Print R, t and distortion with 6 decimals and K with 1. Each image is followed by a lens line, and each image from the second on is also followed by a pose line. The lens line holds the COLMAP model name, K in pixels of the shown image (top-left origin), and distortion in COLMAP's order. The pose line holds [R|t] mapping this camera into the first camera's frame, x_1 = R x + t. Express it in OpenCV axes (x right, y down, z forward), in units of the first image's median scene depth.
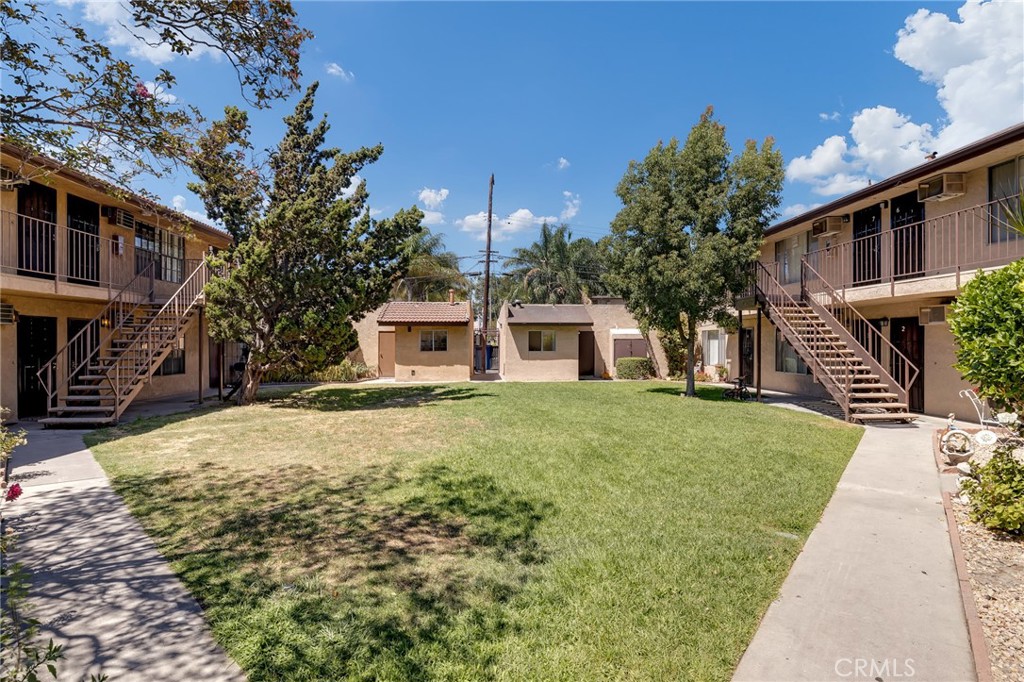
lens RADIAL K [[554.7, 0, 514.6], [0, 554.7, 343.9], [0, 0, 1]] dist [0.028378, 0.000618]
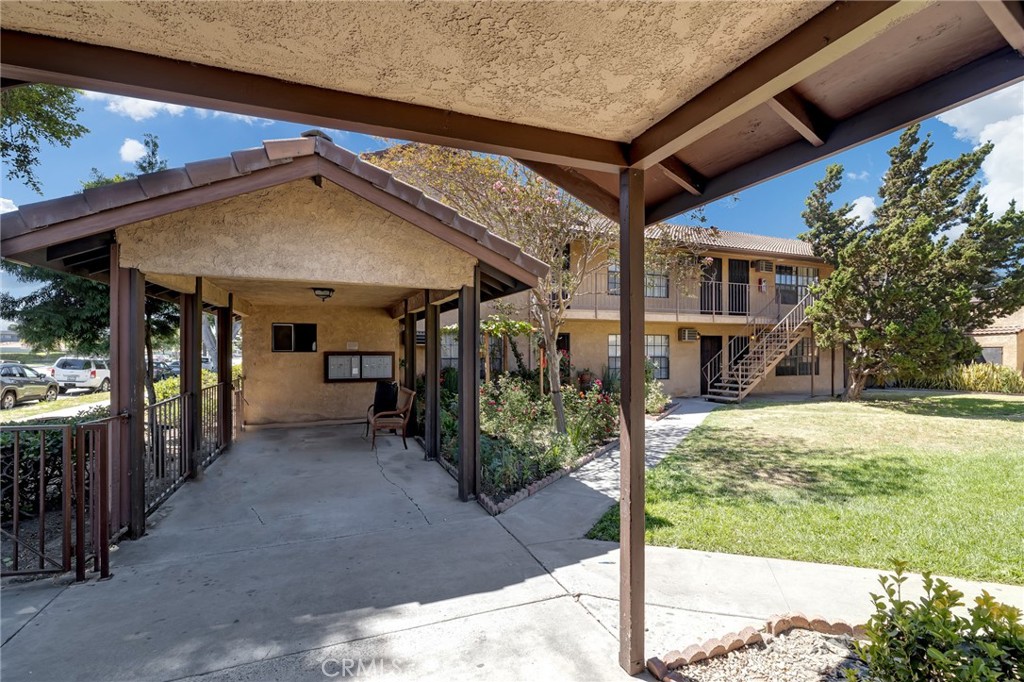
lens RADIAL K [[516.1, 0, 513.8], [0, 516.1, 347.2], [0, 0, 1]] dist [-0.004809, 0.002277]
pose [[0.341110, -0.009194, -0.939978, 0.352573], [0.000959, 0.999955, -0.009433, -0.000363], [0.940023, 0.002316, 0.341103, -0.072348]]
